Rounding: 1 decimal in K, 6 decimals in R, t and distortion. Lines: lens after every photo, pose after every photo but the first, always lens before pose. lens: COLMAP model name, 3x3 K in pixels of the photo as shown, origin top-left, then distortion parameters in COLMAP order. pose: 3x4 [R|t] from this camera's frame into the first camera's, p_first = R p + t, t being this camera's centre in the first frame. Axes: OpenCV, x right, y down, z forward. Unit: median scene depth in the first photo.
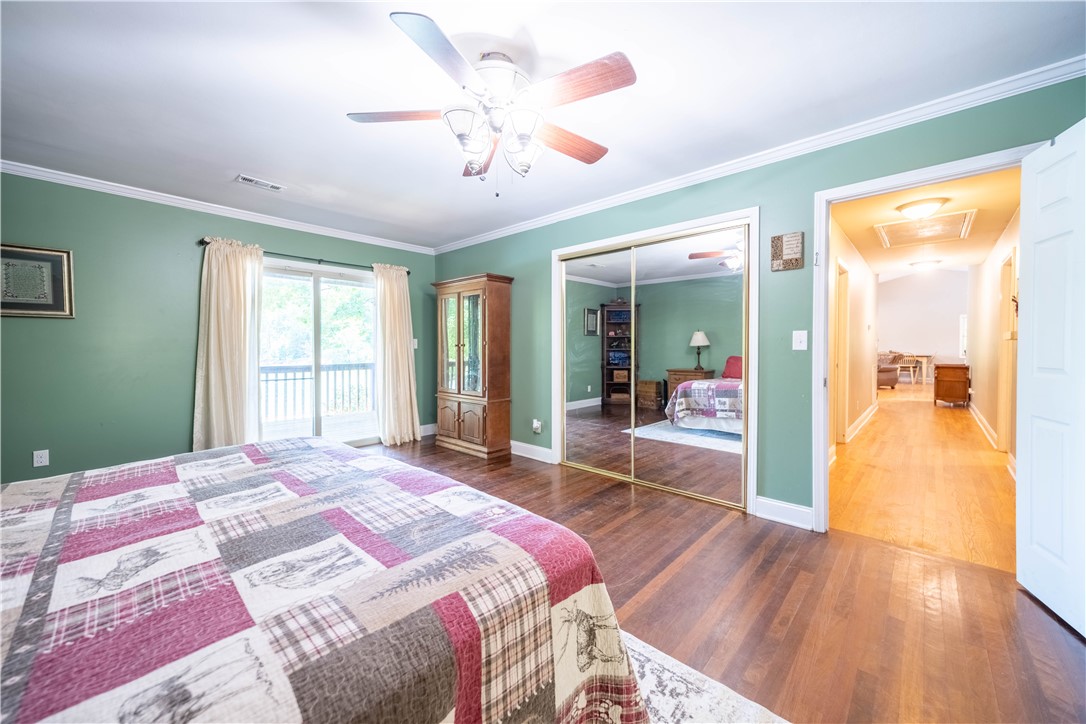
lens RADIAL K [[421.7, 0, 540.3], [0, 421.7, 358.4], [0, 0, 1]] dist [0.002695, 0.000110]
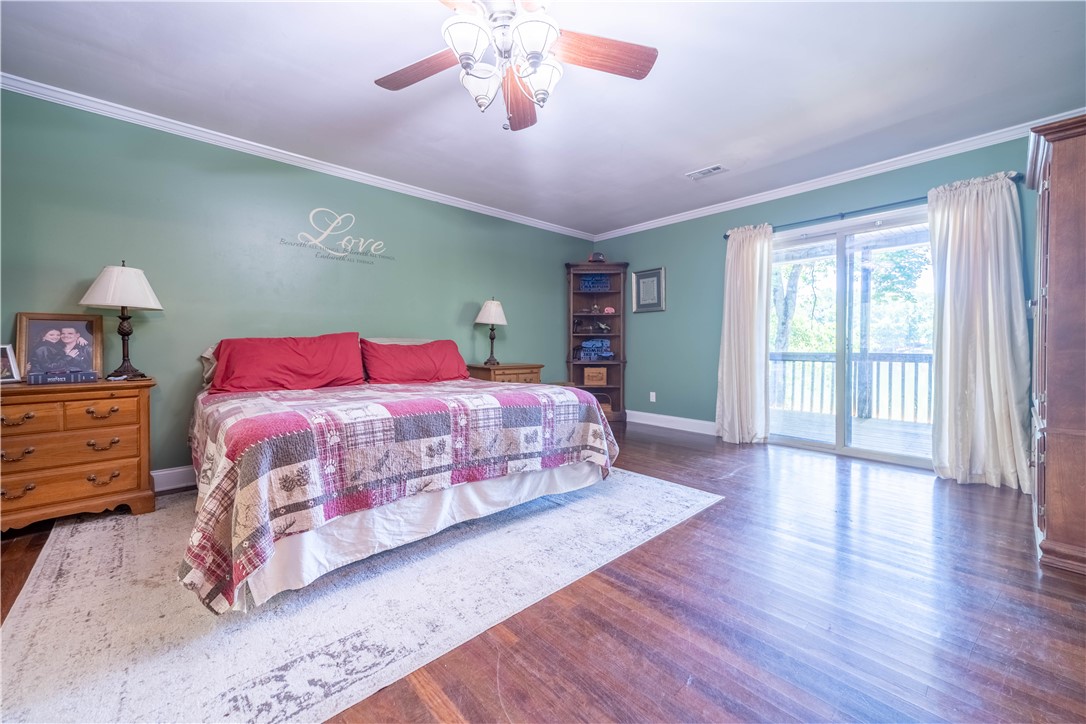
lens RADIAL K [[421.7, 0, 540.4], [0, 421.7, 352.1], [0, 0, 1]] dist [0.002695, 0.000110]
pose [[-0.106113, 0.010548, -0.994298, 0.482365], [-0.027316, 0.999535, 0.013519, 0.048124], [0.993979, 0.028595, -0.105776, 0.730435]]
